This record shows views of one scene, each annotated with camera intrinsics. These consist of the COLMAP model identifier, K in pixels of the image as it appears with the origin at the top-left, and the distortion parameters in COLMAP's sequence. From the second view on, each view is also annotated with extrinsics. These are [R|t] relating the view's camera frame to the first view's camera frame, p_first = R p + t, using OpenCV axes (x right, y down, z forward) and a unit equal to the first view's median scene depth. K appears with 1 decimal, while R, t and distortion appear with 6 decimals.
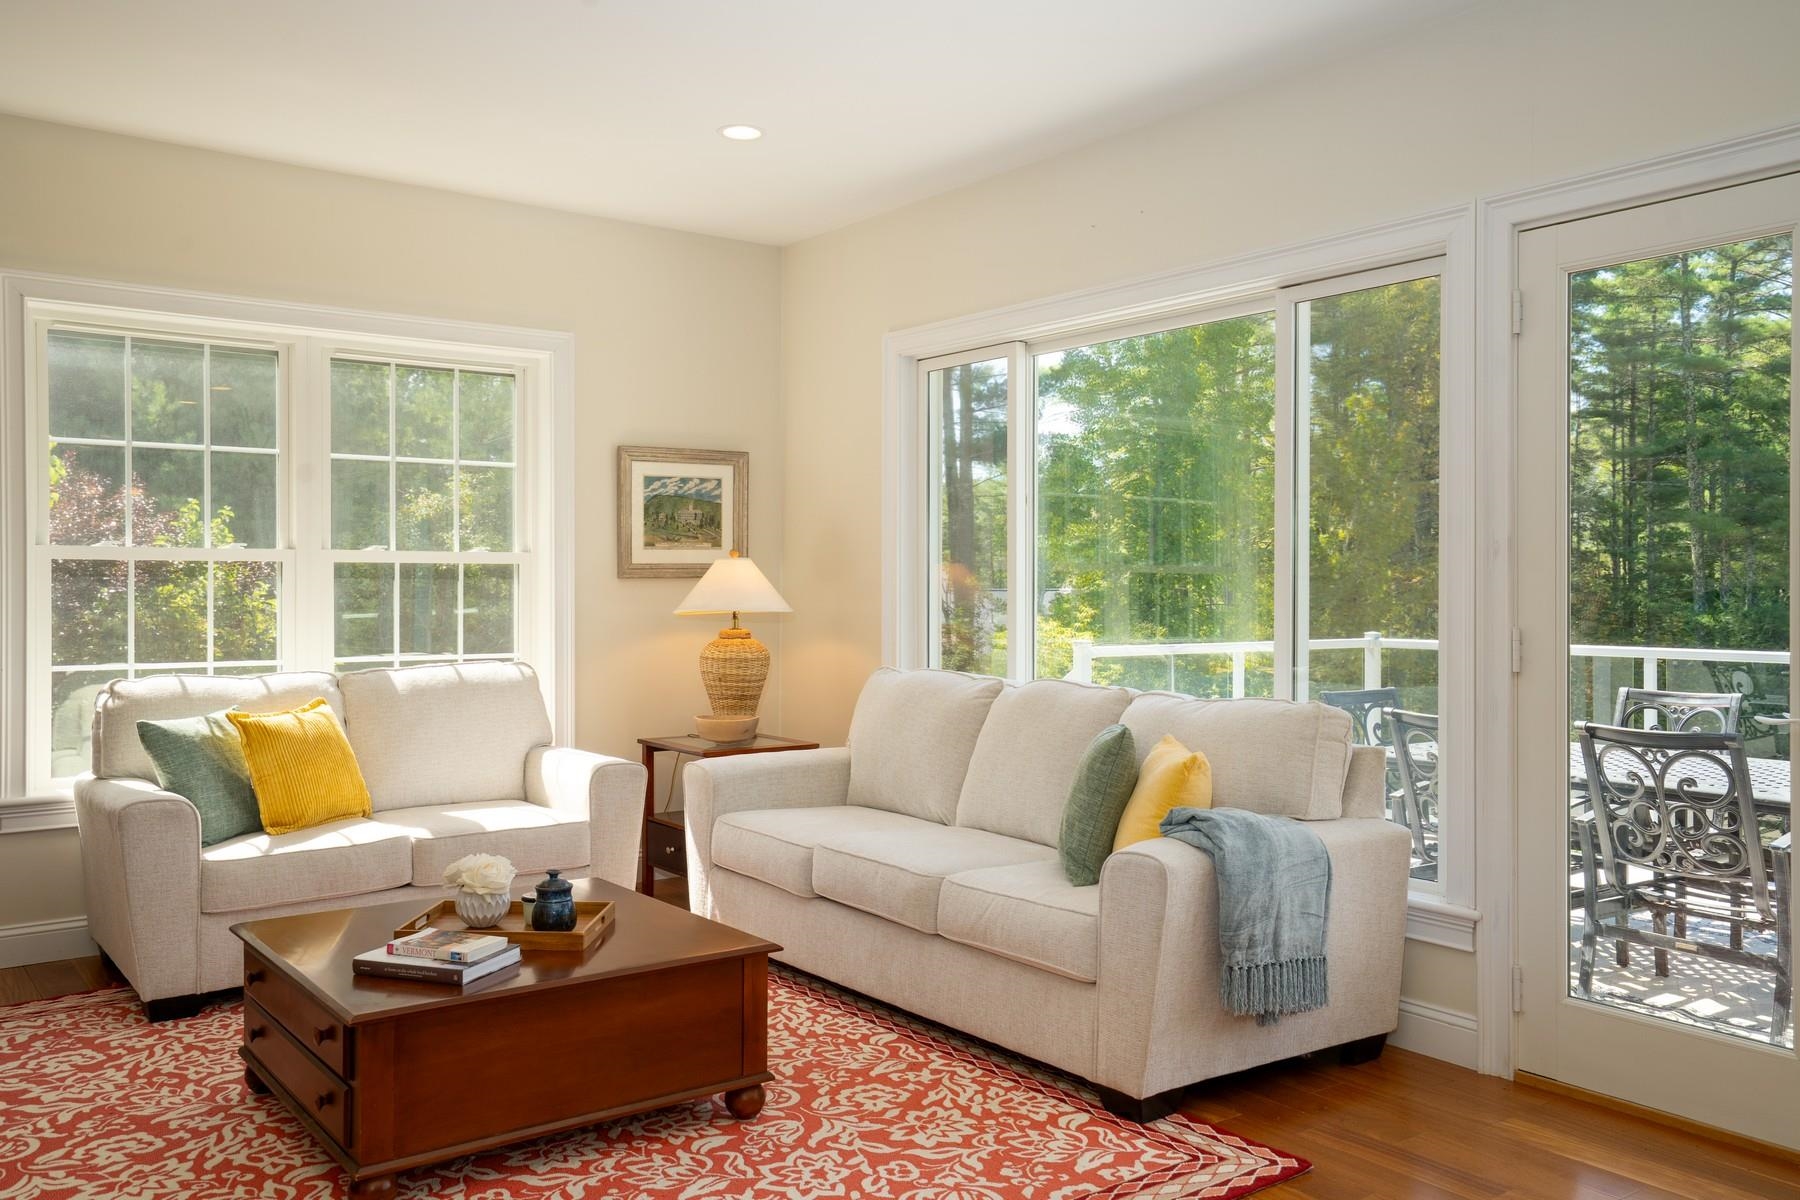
lens RADIAL K [[1489.5, 0, 897.1], [0, 1489.5, 596.2], [0, 0, 1]] dist [0.035675, -0.002989]
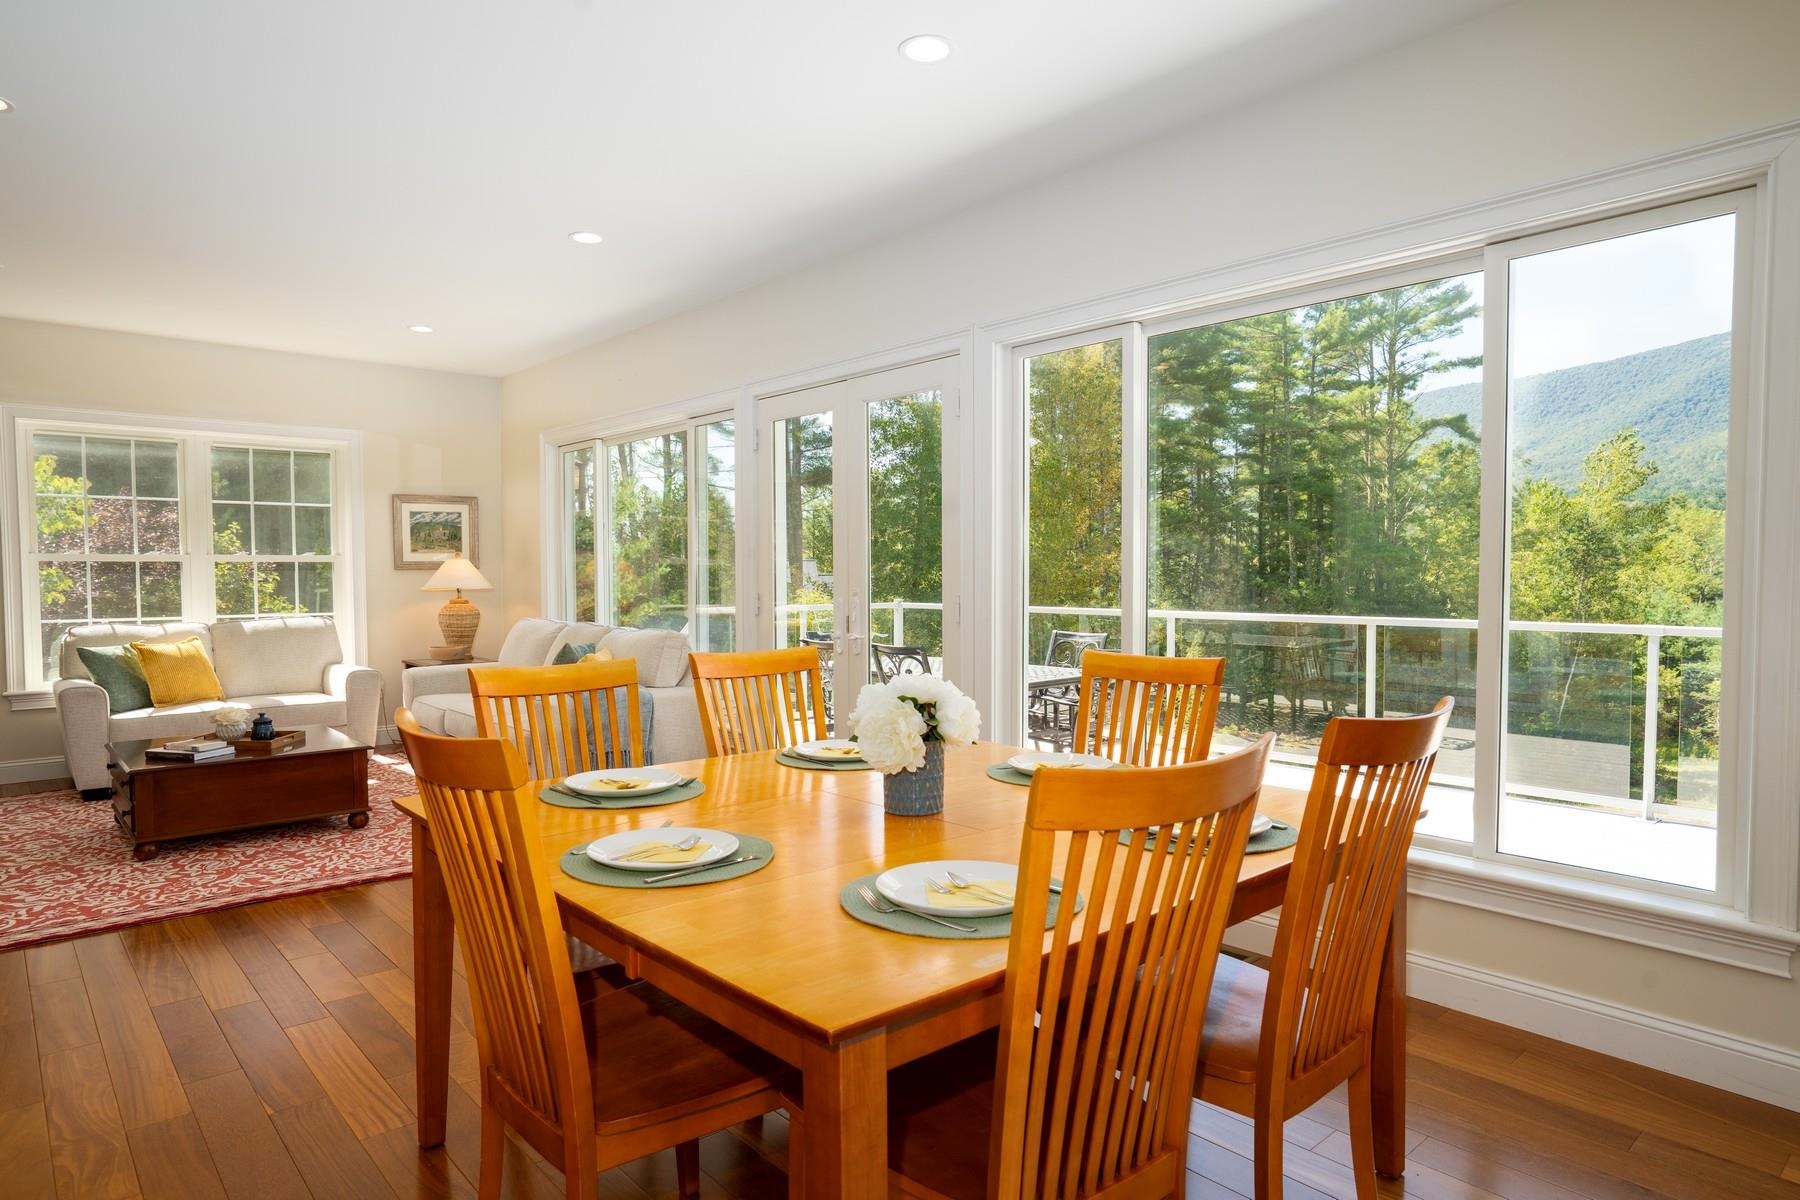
lens RADIAL K [[1066.0, 0, 896.6], [0, 1066.0, 616.4], [0, 0, 1]] dist [0.000502, 0.003915]
pose [[0.996209, -0.007198, 0.086695, 0.334697], [0.004146, 0.999367, 0.035336, 0.001120], [-0.086895, -0.034842, 0.995608, -0.349427]]
